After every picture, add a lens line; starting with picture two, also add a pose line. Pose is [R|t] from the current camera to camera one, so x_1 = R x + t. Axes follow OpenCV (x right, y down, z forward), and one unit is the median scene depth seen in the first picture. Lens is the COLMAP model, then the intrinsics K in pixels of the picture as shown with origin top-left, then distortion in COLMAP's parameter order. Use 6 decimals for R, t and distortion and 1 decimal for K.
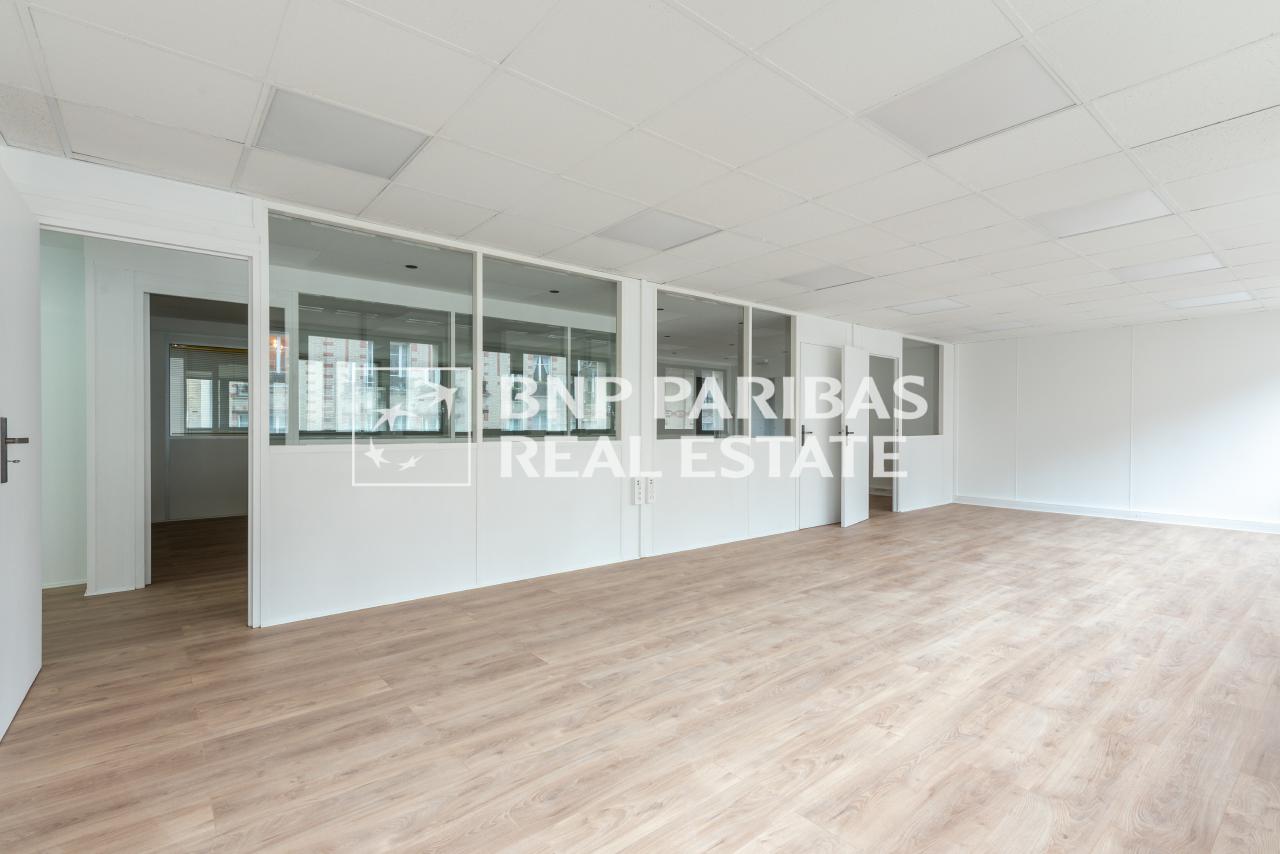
lens RADIAL K [[578.4, 0, 646.6], [0, 578.4, 431.9], [0, 0, 1]] dist [0.019325, -0.000258]
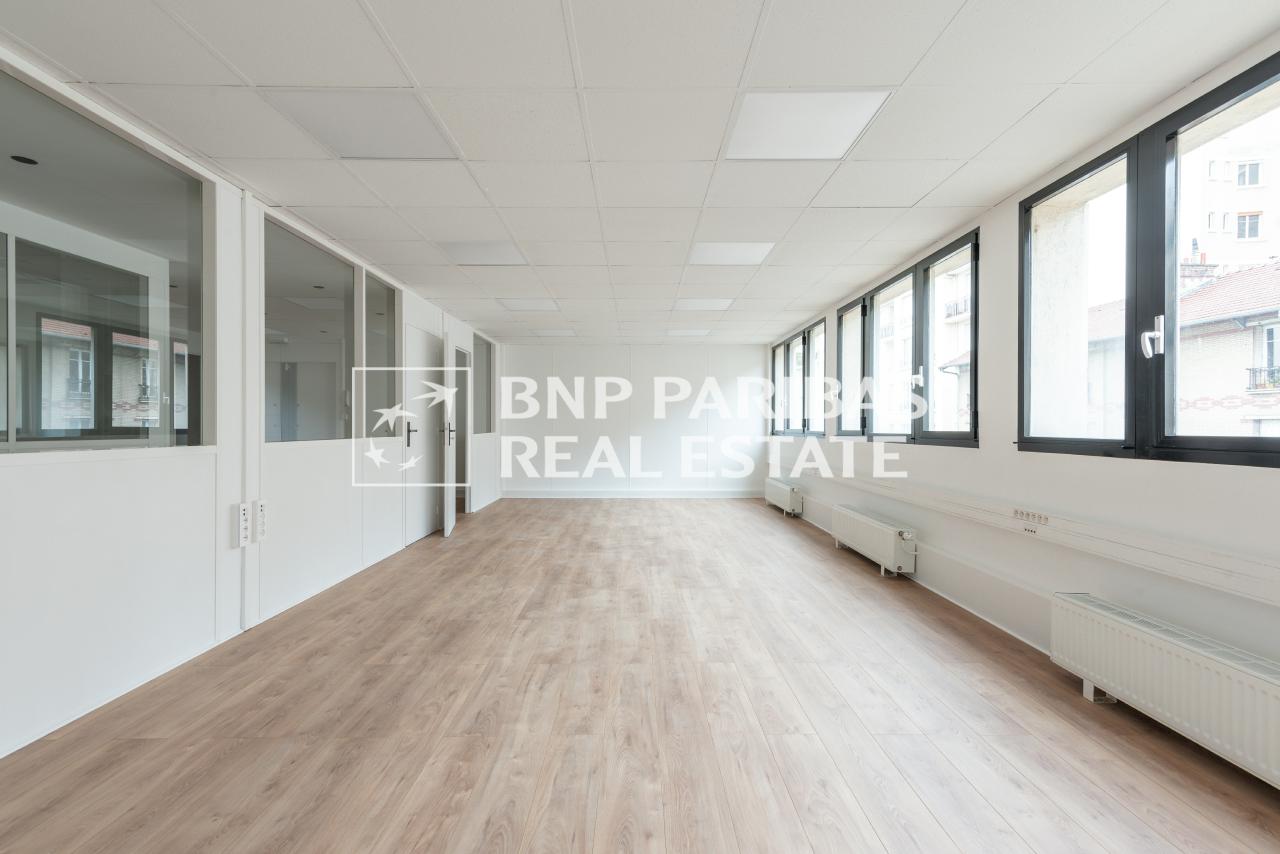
lens RADIAL K [[592.3, 0, 636.8], [0, 592.3, 428.7], [0, 0, 1]] dist [0.018552, -0.000478]
pose [[0.642028, -0.003638, 0.766673, -0.323674], [0.004766, 0.999988, 0.000754, -0.001464], [-0.766667, 0.003170, 0.642038, 0.346405]]
